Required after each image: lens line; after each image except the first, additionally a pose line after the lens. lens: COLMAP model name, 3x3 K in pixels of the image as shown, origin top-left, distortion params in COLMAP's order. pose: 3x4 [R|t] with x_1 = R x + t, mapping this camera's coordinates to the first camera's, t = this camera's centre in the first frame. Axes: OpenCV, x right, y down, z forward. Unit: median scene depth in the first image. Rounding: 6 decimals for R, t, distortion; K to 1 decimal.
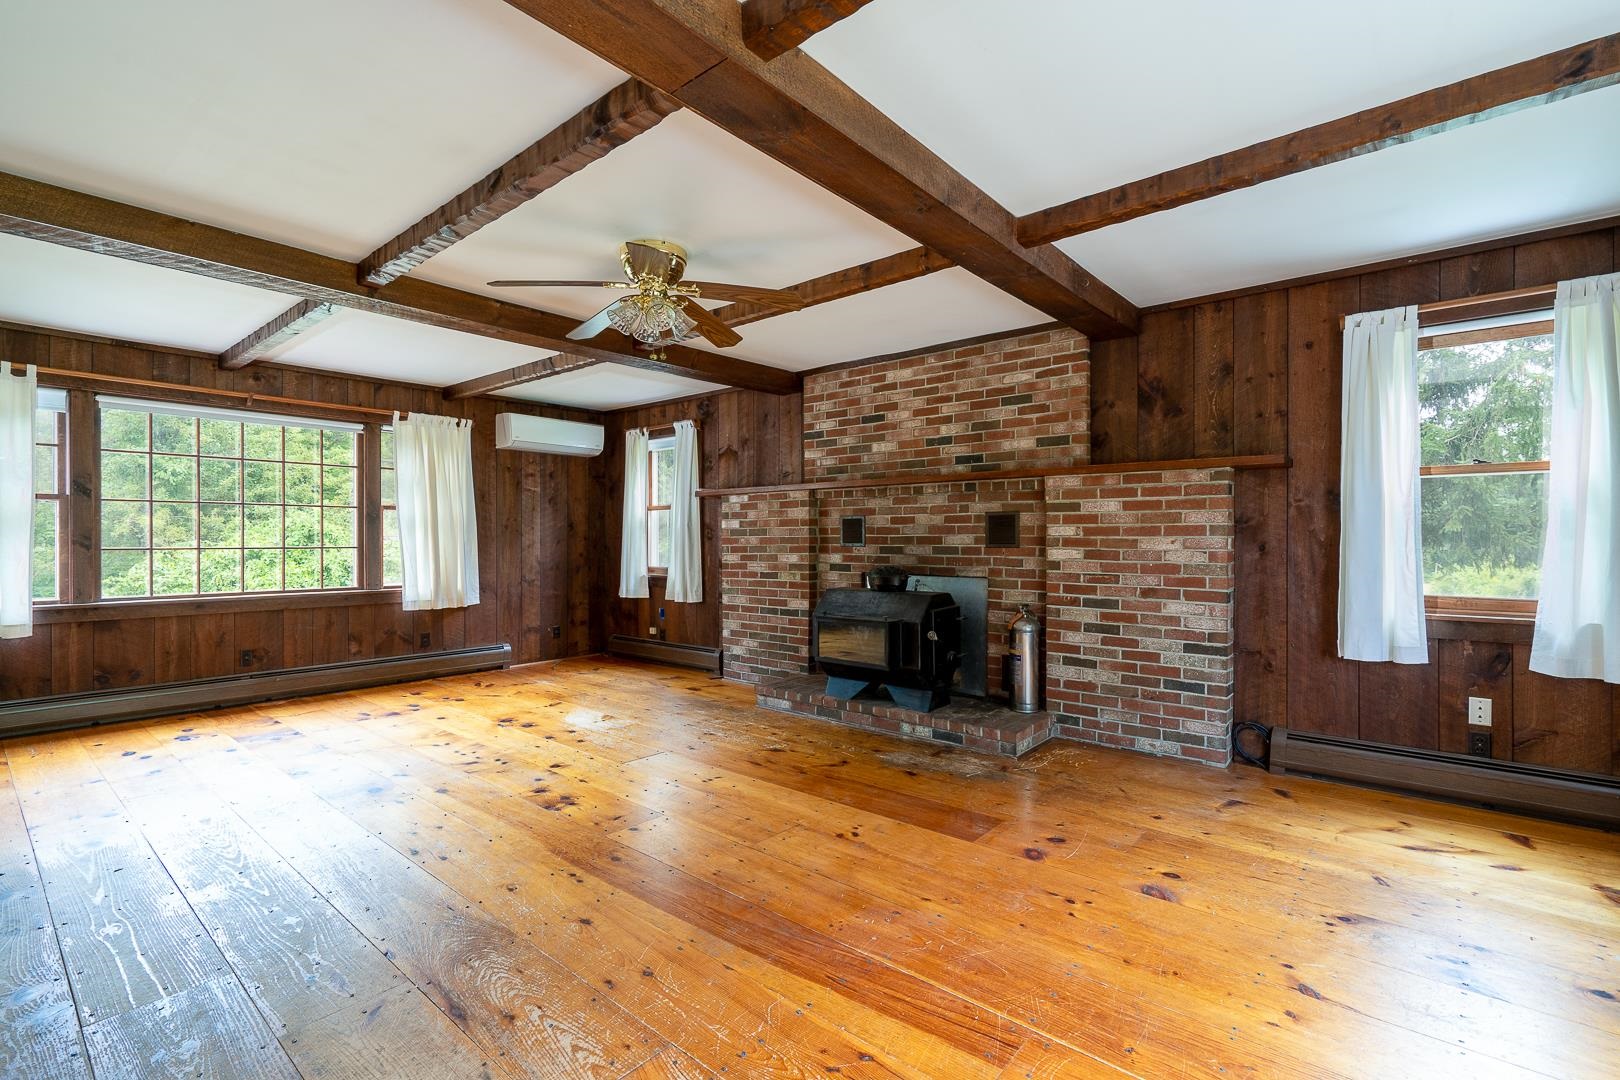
lens RADIAL K [[738.1, 0, 806.6], [0, 738.1, 541.4], [0, 0, 1]] dist [-0.005296, 0.002090]
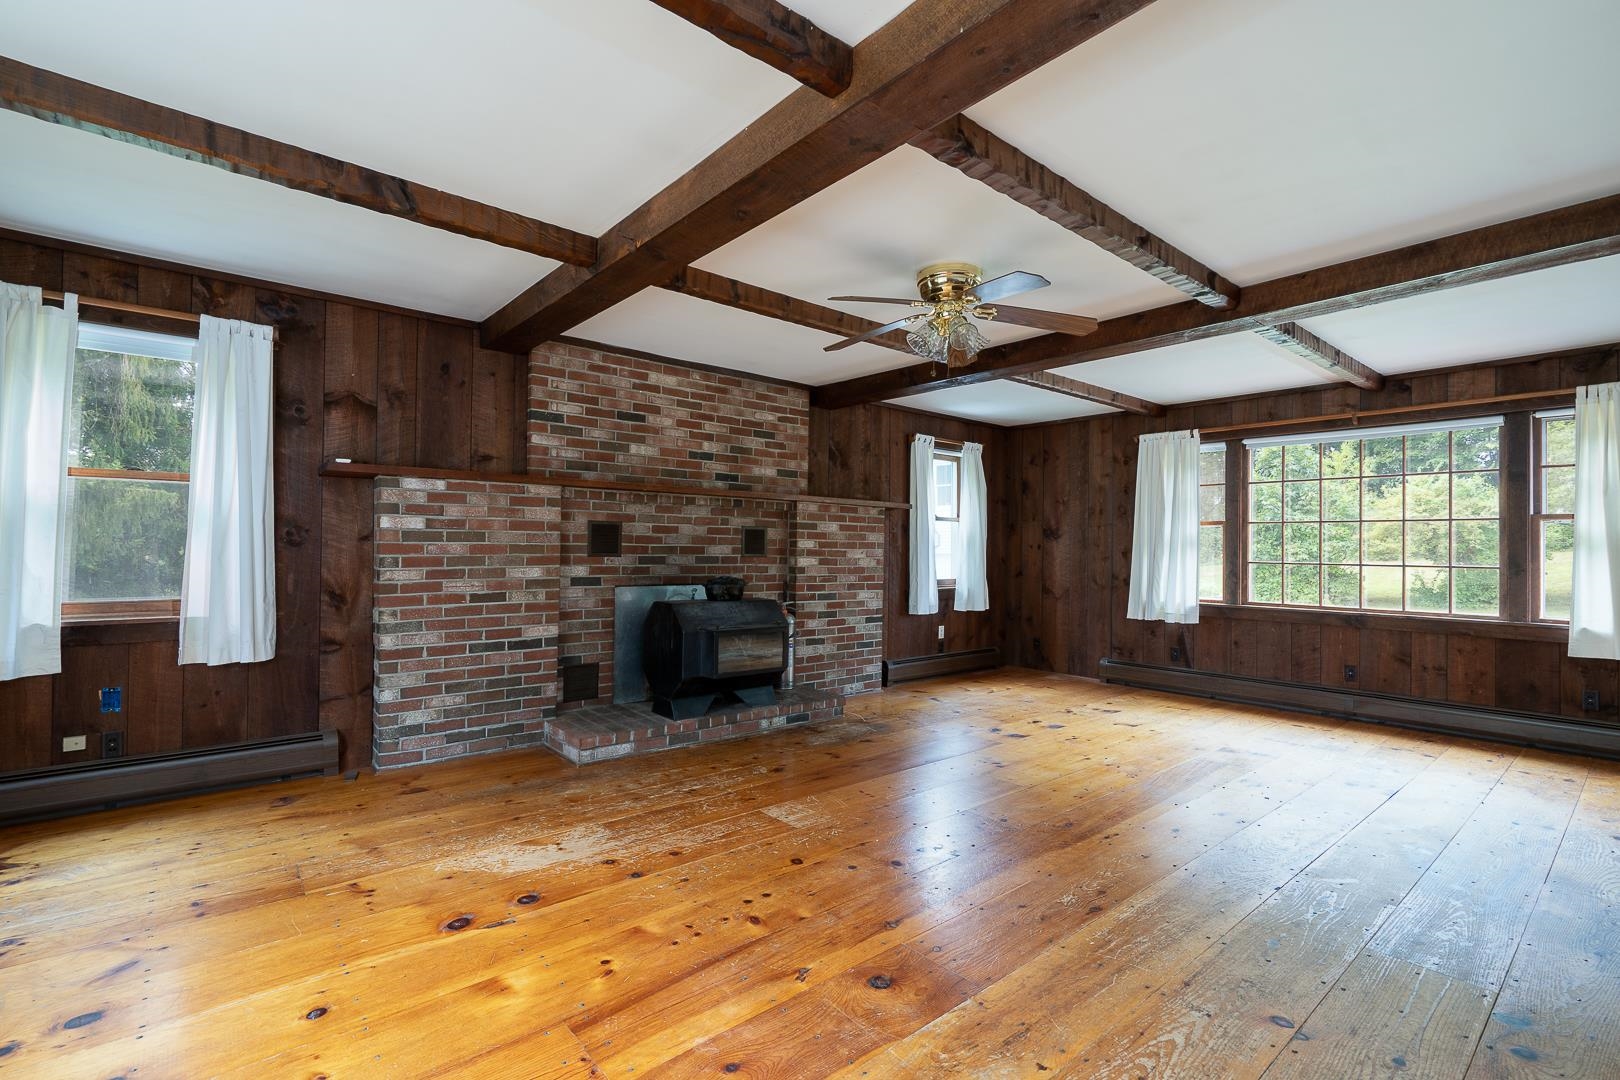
lens RADIAL K [[738.1, 0, 807.3], [0, 738.1, 543.5], [0, 0, 1]] dist [-0.005296, 0.002090]
pose [[0.160364, 0.009982, 0.987007, -0.844670], [-0.008903, 0.999923, -0.008666, -0.003498], [-0.987018, -0.007398, 0.160441, 0.693607]]
